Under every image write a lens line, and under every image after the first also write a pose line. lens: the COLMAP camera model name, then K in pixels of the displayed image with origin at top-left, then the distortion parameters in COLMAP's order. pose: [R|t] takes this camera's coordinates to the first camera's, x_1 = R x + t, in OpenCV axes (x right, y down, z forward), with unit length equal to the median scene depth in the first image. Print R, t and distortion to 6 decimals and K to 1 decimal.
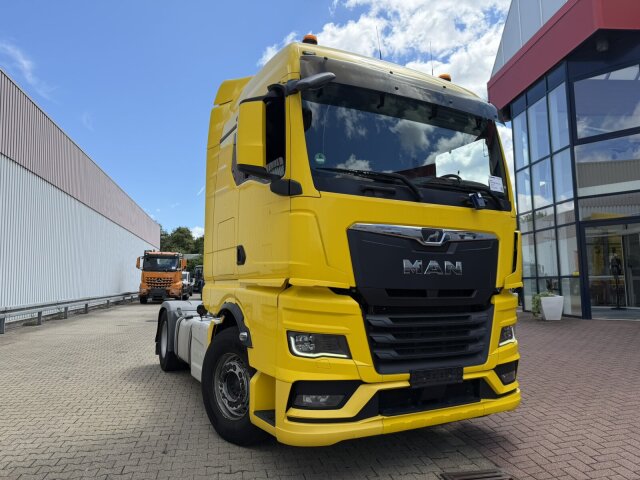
lens RADIAL K [[442.0, 0, 318.7], [0, 442.0, 239.7], [0, 0, 1]] dist [0.100792, -0.131936]
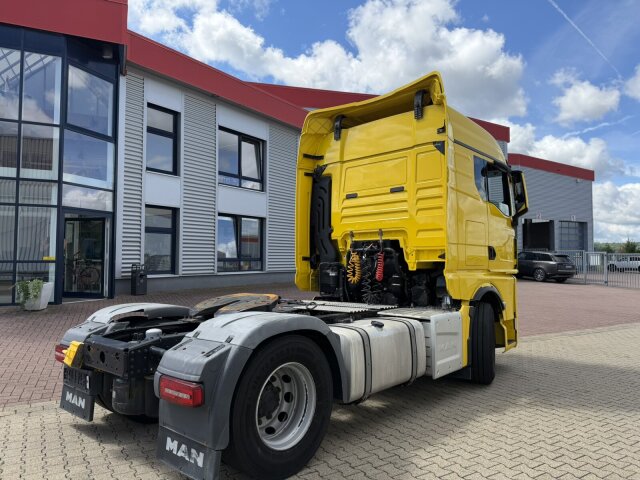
lens RADIAL K [[439.7, 0, 322.0], [0, 439.7, 237.8], [0, 0, 1]] dist [0.079211, -0.097869]
pose [[-0.349755, 0.059537, 0.934948, -1.482681], [-0.094991, 0.990582, -0.098615, 0.198127], [-0.932013, -0.123303, -0.340805, 2.210863]]
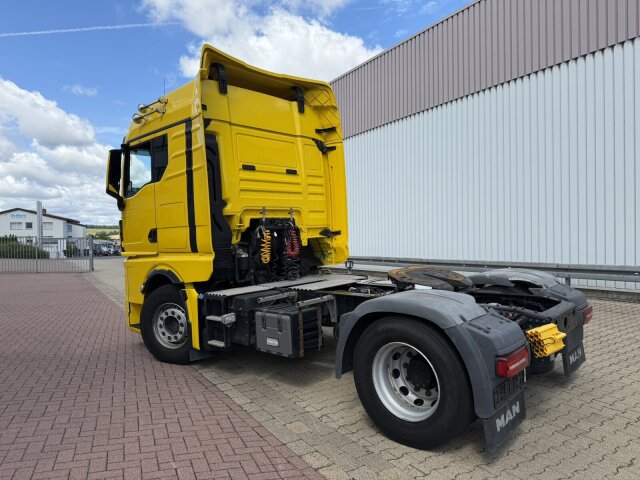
lens RADIAL K [[442.0, 0, 318.7], [0, 442.0, 239.7], [0, 0, 1]] dist [0.100792, -0.131936]
pose [[-0.947015, 0.038241, -0.318905, 0.327912], [0.067470, 0.994419, -0.081112, 0.251747], [0.314023, -0.098331, -0.944310, 3.057459]]
